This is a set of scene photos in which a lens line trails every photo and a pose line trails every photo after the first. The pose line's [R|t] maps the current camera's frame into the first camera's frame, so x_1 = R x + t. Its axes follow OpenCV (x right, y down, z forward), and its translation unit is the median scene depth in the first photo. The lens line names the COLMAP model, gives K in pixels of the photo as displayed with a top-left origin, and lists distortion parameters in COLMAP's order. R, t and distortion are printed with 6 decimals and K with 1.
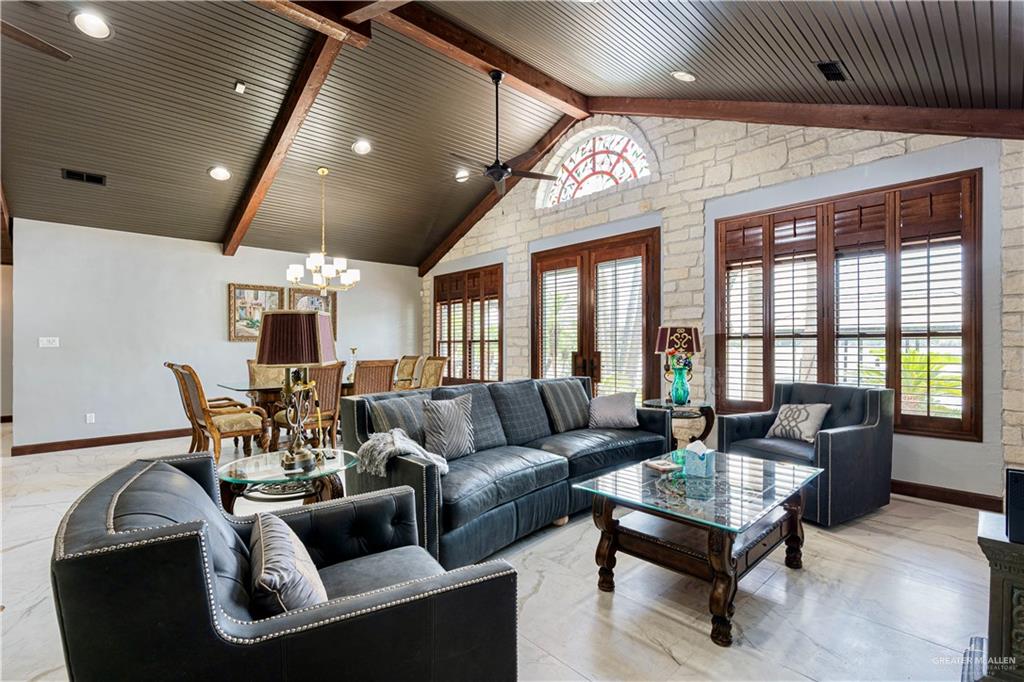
lens RADIAL K [[465.5, 0, 509.6], [0, 465.5, 349.1], [0, 0, 1]] dist [0.000533, -0.000098]
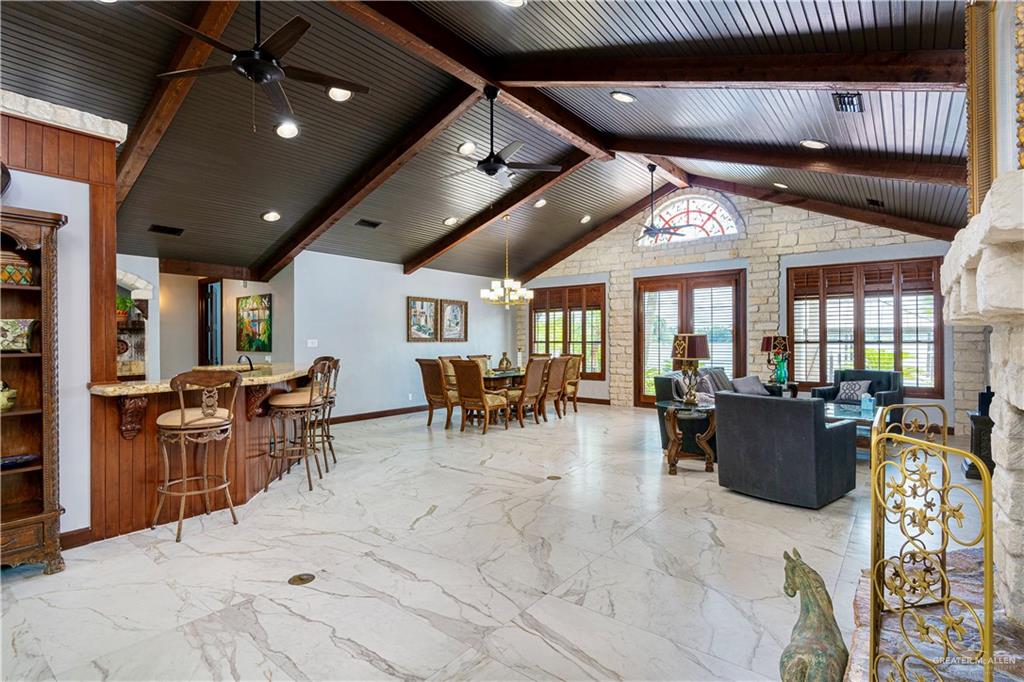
lens RADIAL K [[494.4, 0, 510.7], [0, 494.4, 337.7], [0, 0, 1]] dist [-0.001978, 0.000961]
pose [[0.987986, 0.004345, 0.154482, -0.638243], [-0.002131, 0.999893, -0.014497, -0.011536], [-0.154528, 0.013994, 0.987889, -0.439897]]
